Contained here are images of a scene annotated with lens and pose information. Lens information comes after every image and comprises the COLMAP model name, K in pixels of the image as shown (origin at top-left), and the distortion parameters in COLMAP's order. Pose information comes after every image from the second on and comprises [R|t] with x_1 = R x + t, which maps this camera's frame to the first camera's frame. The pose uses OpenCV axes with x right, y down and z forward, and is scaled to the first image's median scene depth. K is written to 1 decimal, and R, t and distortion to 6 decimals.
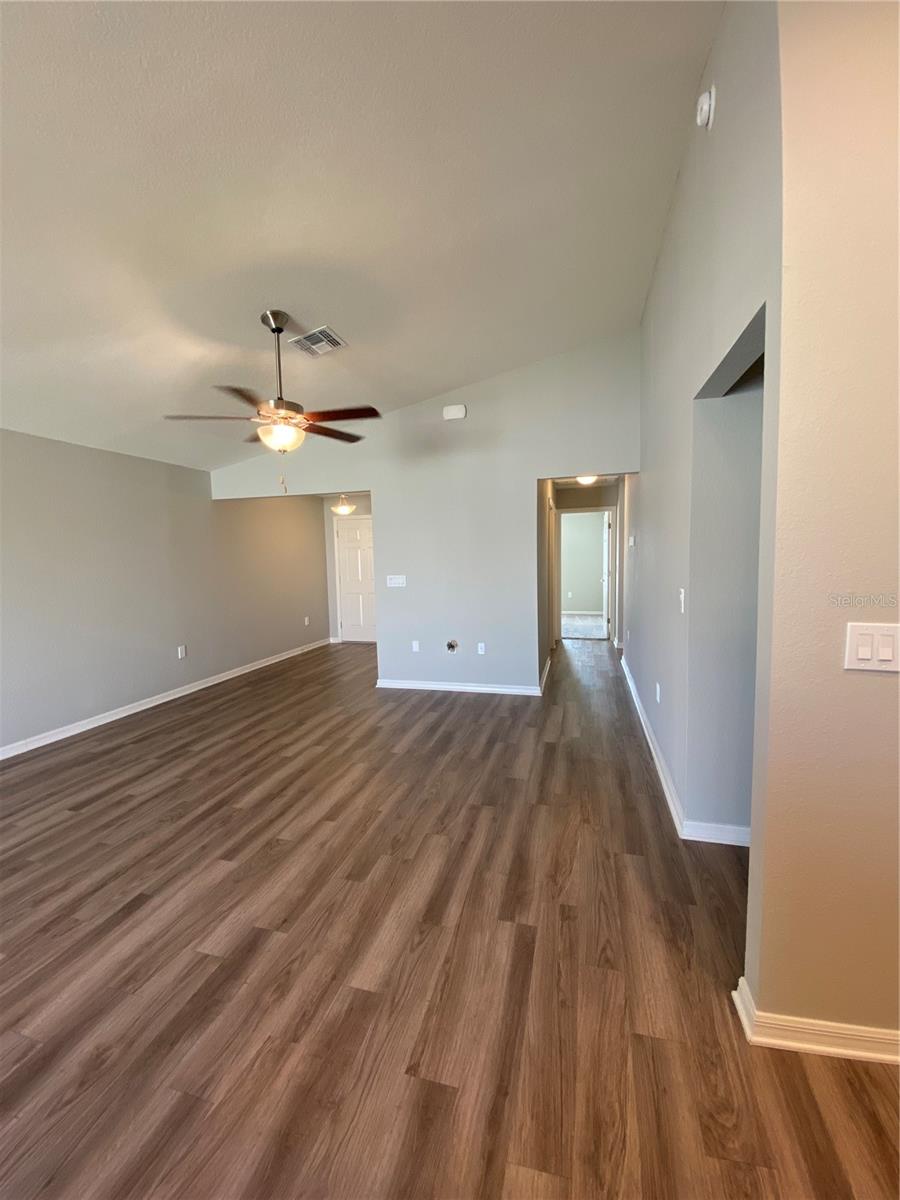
lens RADIAL K [[490.6, 0, 446.1], [0, 490.6, 587.8], [0, 0, 1]] dist [0.003066, -0.010005]
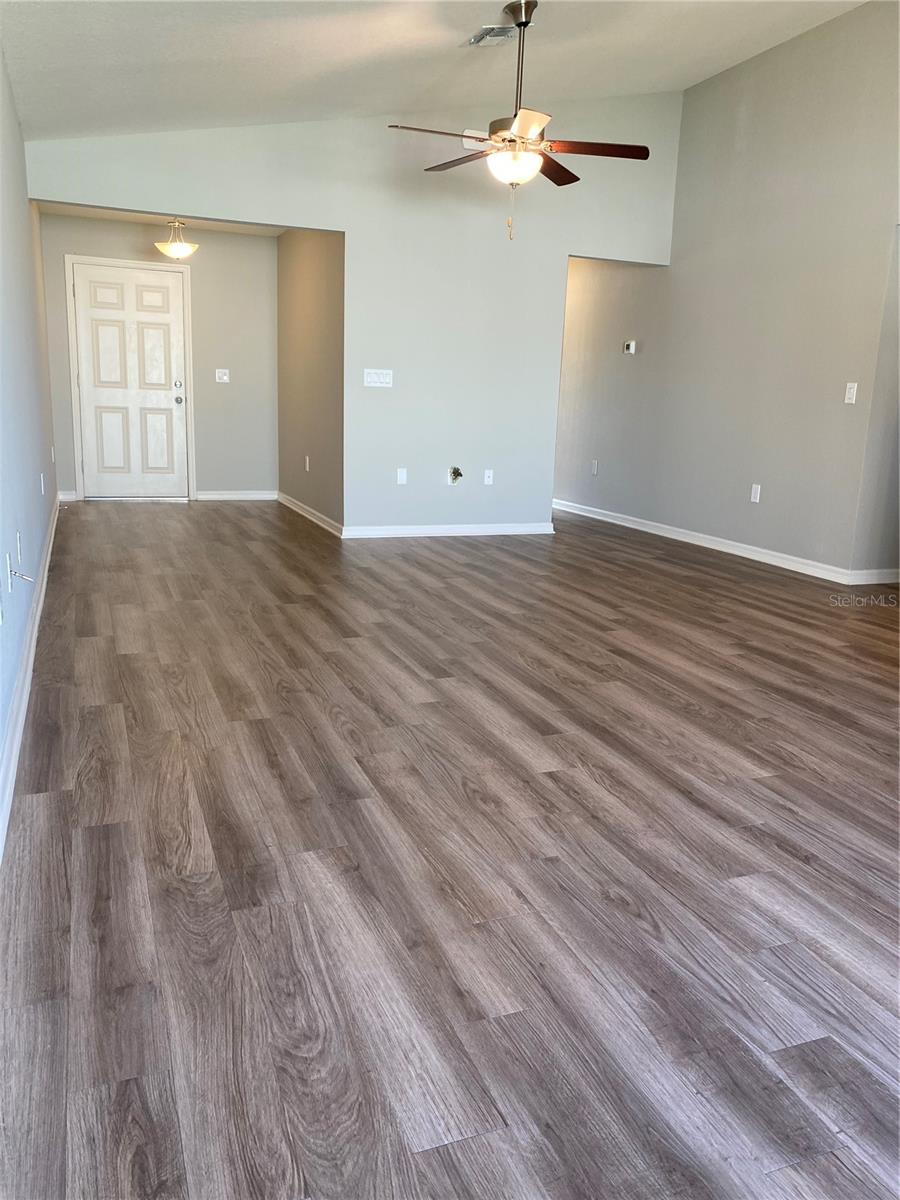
lens RADIAL K [[923.2, 0, 454.0], [0, 923.2, 603.2], [0, 0, 1]] dist [0.006137, -0.005672]
pose [[0.794715, -0.078258, 0.601916, -1.854027], [-0.016758, 0.988447, 0.150637, 0.231114], [-0.606751, -0.129801, 0.784223, -0.260547]]
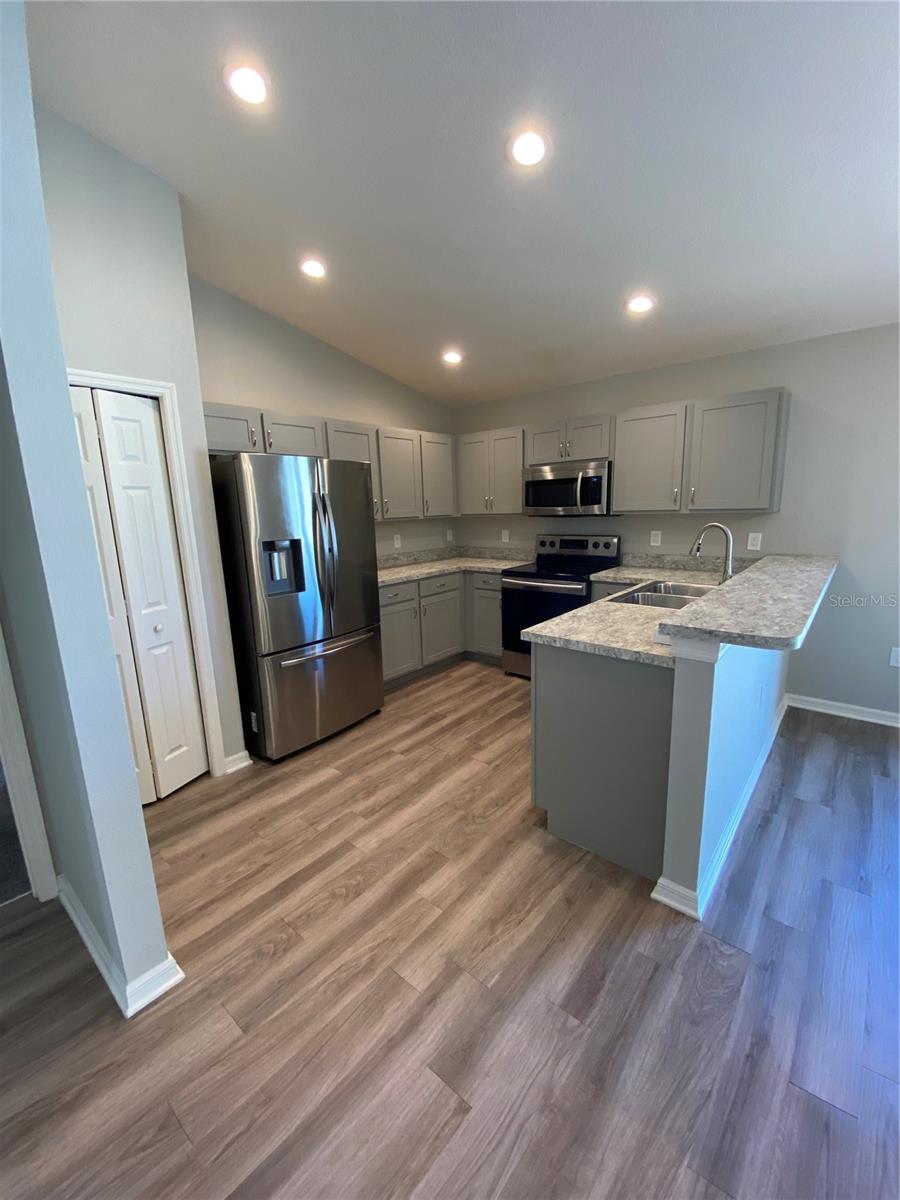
lens RADIAL K [[490.6, 0, 453.4], [0, 490.6, 598.6], [0, 0, 1]] dist [0.003066, -0.010005]
pose [[-0.907305, -0.034931, 0.419019, -0.237000], [0.080785, 0.963496, 0.255245, -0.089837], [-0.412639, 0.265436, -0.871363, 0.919832]]
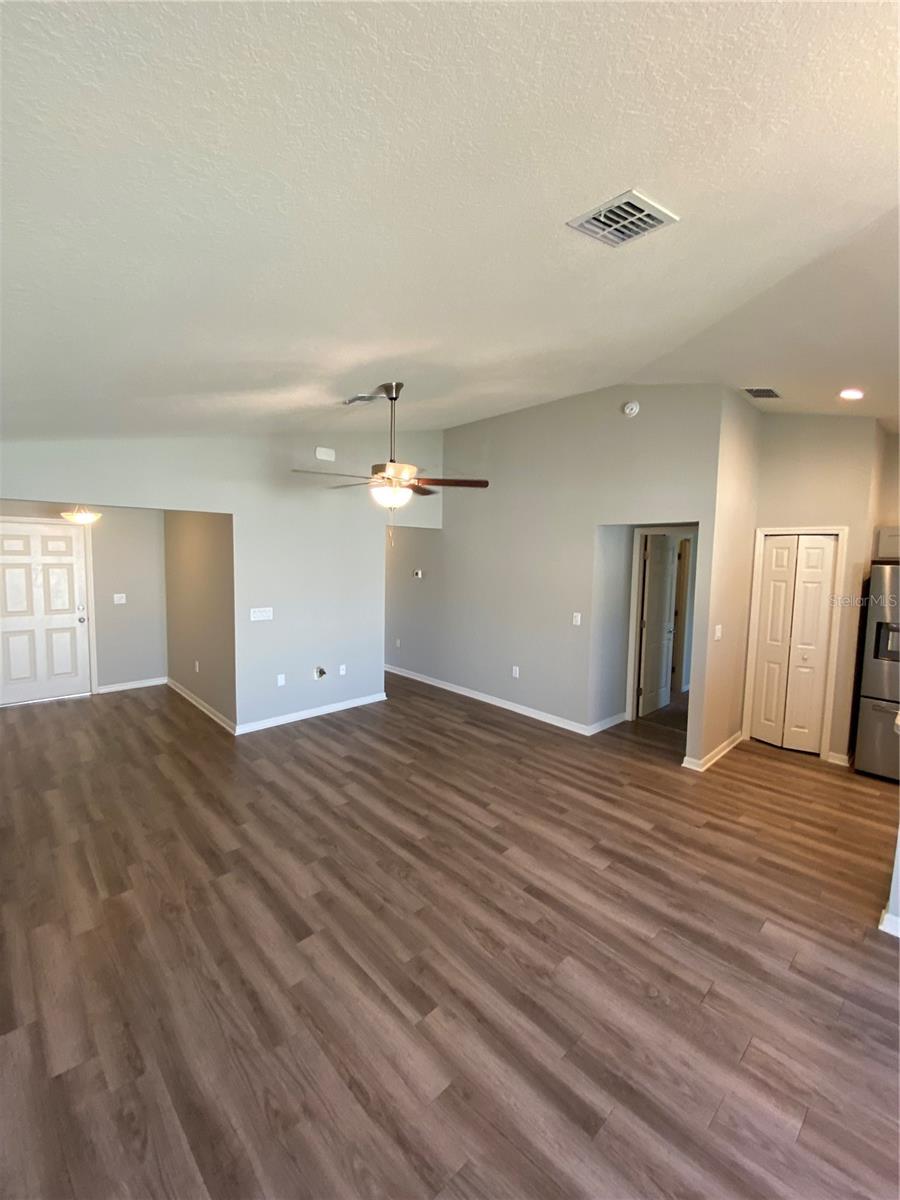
lens RADIAL K [[490.6, 0, 449.5], [0, 490.6, 593.8], [0, 0, 1]] dist [0.003066, -0.010005]
pose [[0.516505, -0.034376, 0.855594, -1.623394], [0.028165, 0.999335, 0.023148, -0.146055], [-0.855821, 0.012142, 0.517130, 0.469321]]
